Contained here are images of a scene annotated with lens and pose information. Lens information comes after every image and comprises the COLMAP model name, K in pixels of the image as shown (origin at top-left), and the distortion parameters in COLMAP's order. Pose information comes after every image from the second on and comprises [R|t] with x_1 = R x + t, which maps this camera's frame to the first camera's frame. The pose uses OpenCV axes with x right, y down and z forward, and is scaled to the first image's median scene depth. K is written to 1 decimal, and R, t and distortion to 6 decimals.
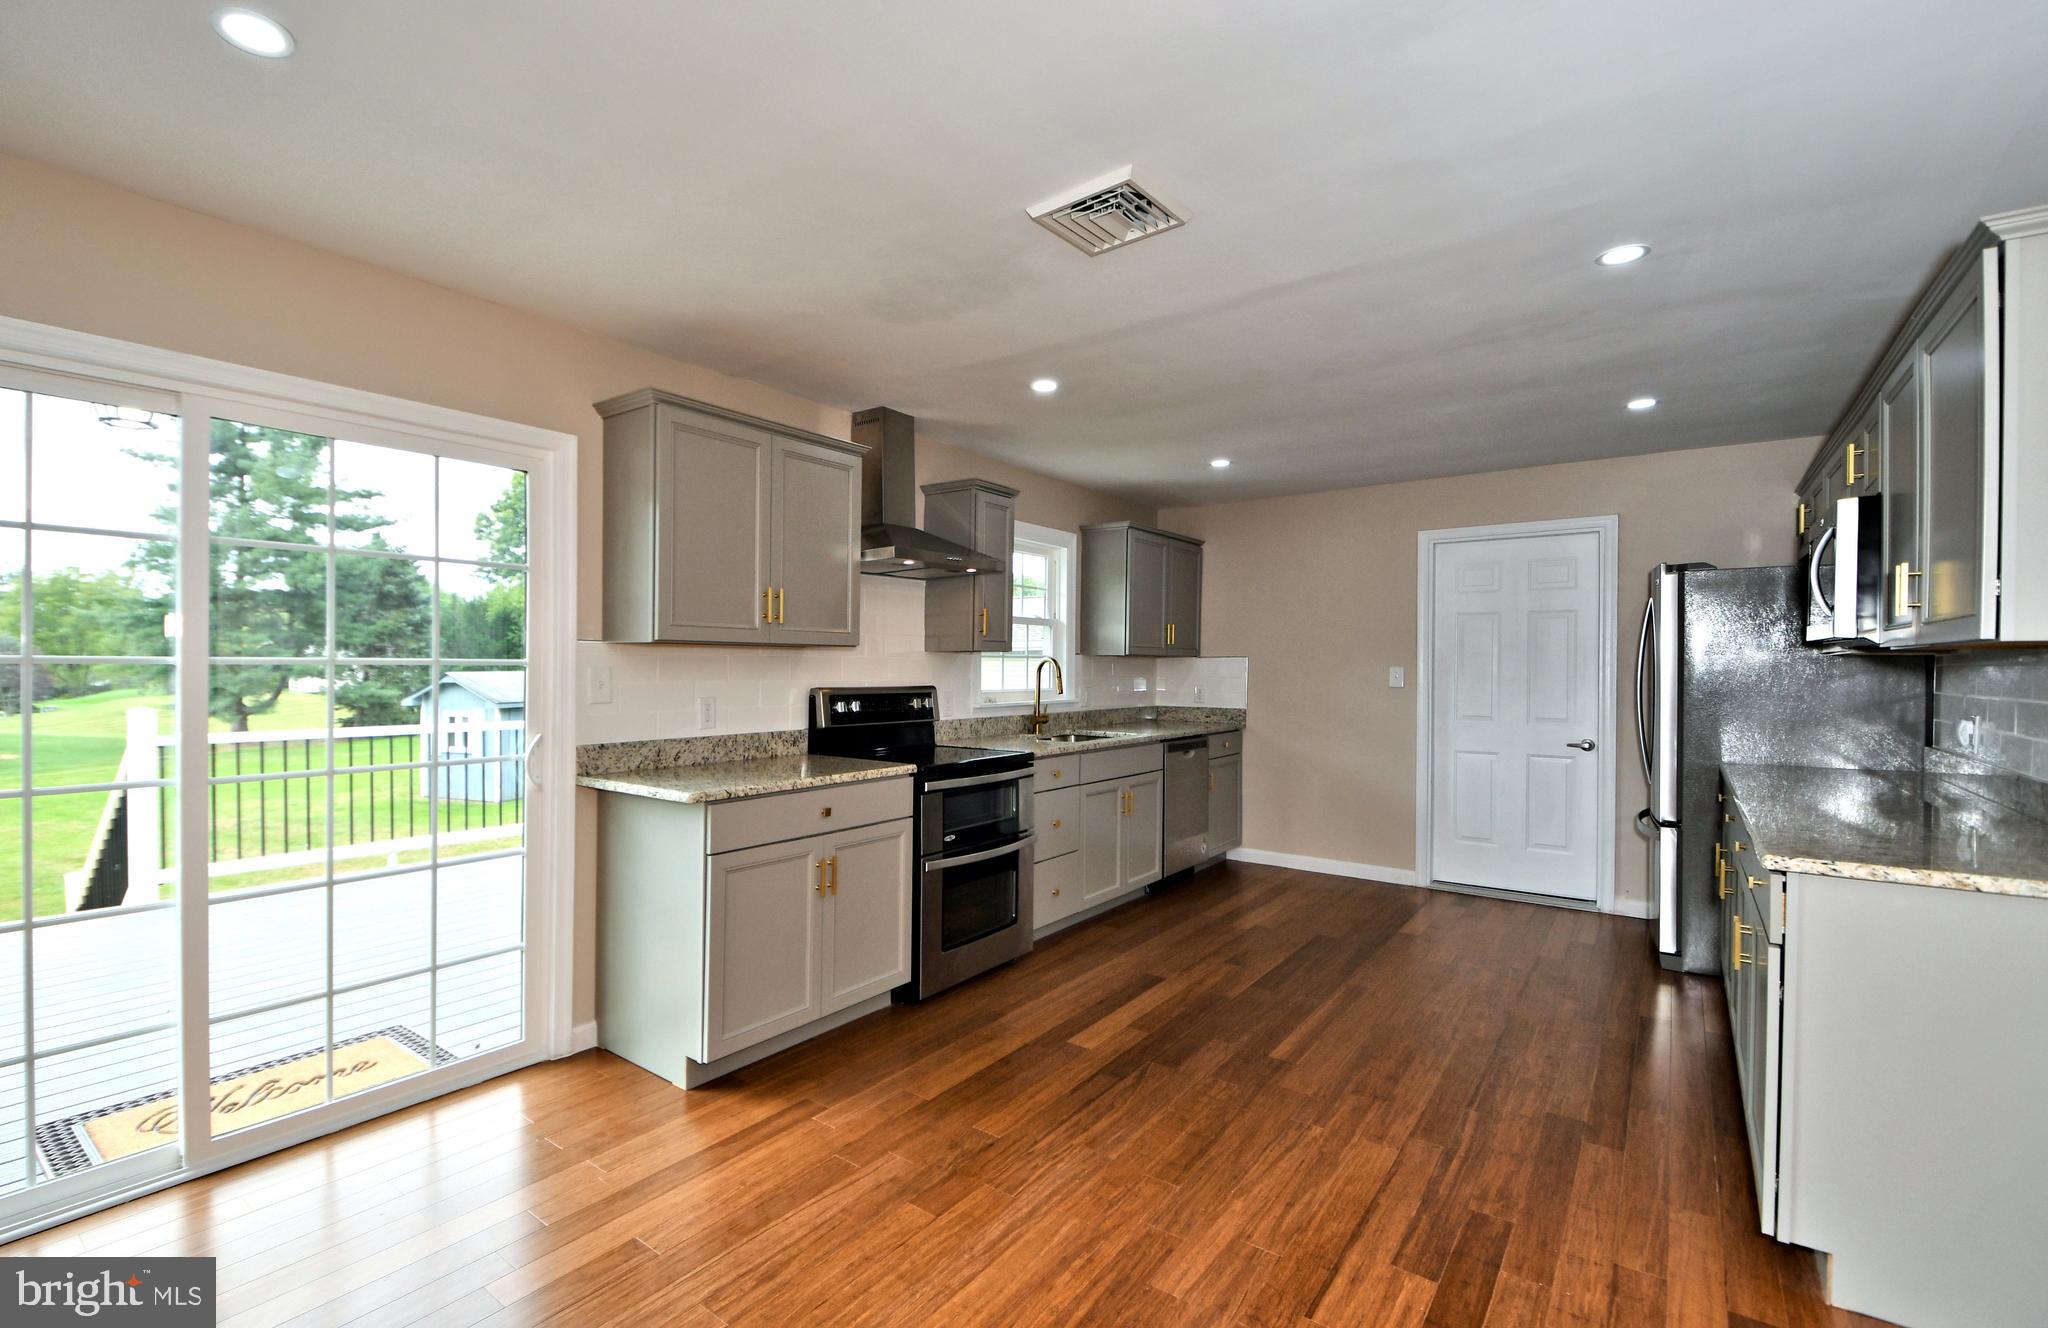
lens RADIAL K [[904.3, 0, 977.0], [0, 904.3, 664.3], [0, 0, 1]] dist [0.016033, -0.004017]
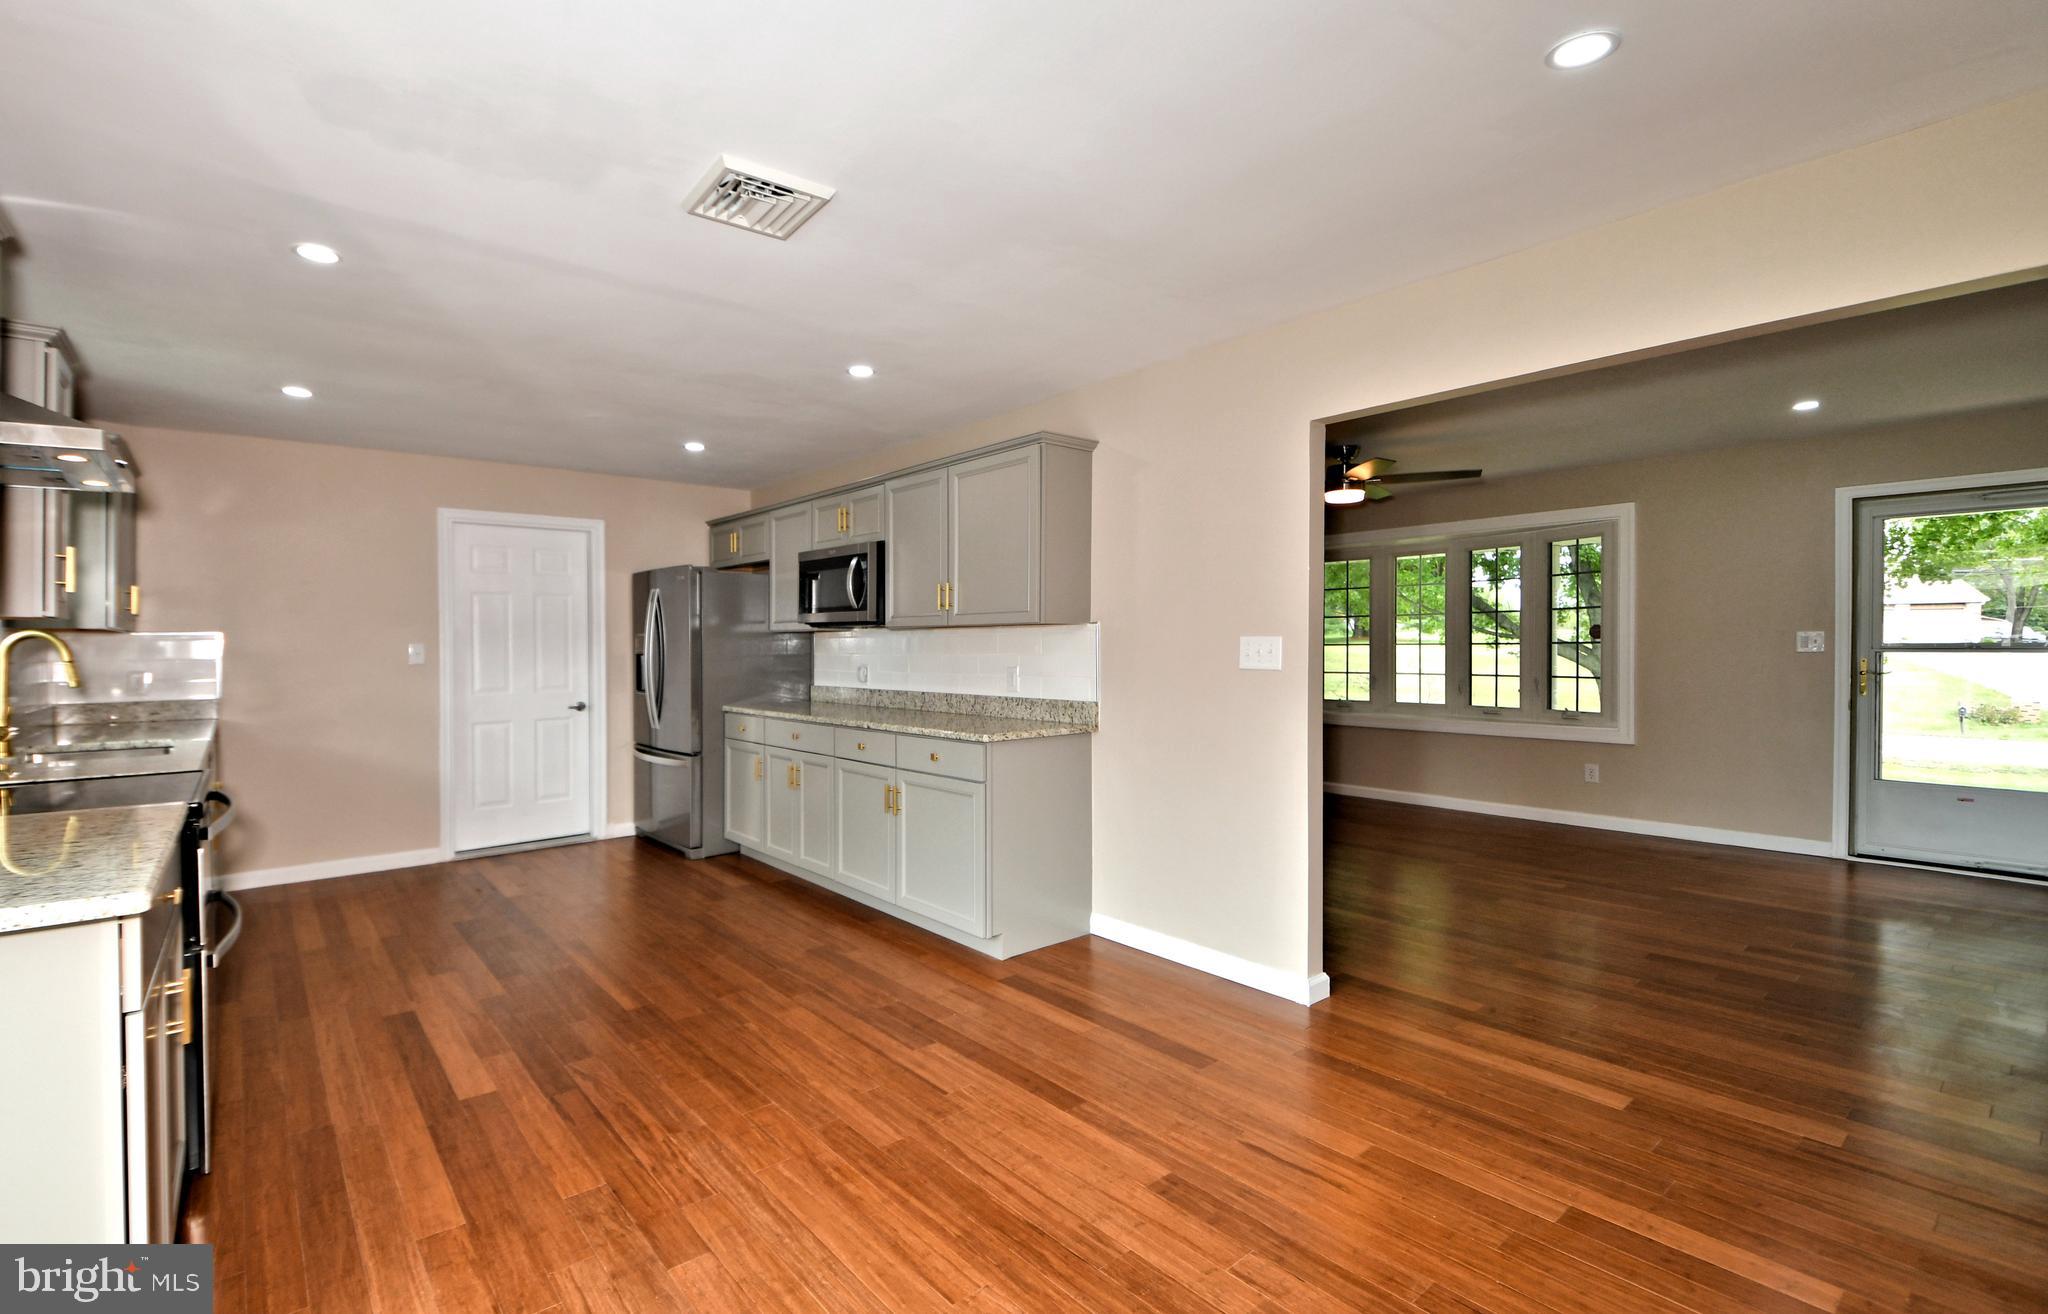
lens RADIAL K [[848.8, 0, 967.4], [0, 848.8, 680.5], [0, 0, 1]] dist [-0.001411, -0.000105]
pose [[0.257866, -0.049271, 0.964924, -0.550820], [0.007834, 0.998773, 0.048906, 0.002743], [-0.966149, -0.005052, 0.257936, 0.391924]]
